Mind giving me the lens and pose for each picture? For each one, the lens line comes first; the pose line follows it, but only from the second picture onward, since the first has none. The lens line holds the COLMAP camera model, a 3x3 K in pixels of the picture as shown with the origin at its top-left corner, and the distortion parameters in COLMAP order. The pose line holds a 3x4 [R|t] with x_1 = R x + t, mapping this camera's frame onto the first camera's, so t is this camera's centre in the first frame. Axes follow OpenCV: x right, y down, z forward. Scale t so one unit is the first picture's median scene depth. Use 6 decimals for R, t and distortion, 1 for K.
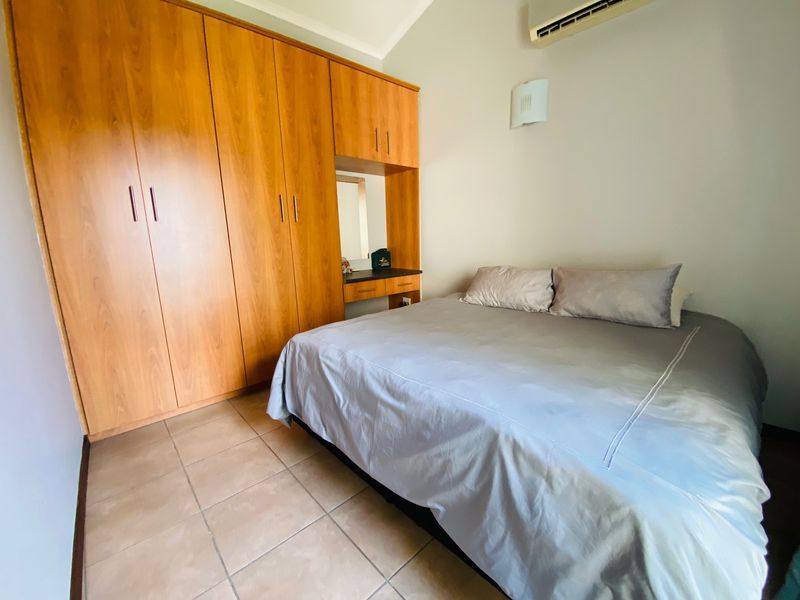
lens RADIAL K [[324.0, 0, 400.0], [0, 324.0, 300.0], [0, 0, 1]] dist [0.013699, -0.016594]
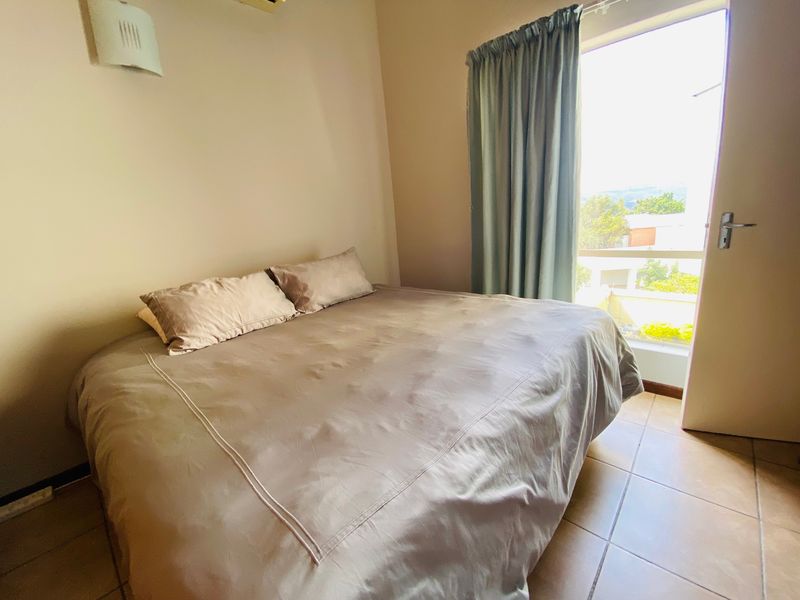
lens RADIAL K [[324.0, 0, 400.0], [0, 324.0, 300.0], [0, 0, 1]] dist [0.013699, -0.016594]
pose [[-0.057449, -0.214468, 0.975040, -0.586654], [0.282114, 0.933361, 0.221923, -0.167868], [-0.957659, 0.287822, 0.006884, 1.008543]]
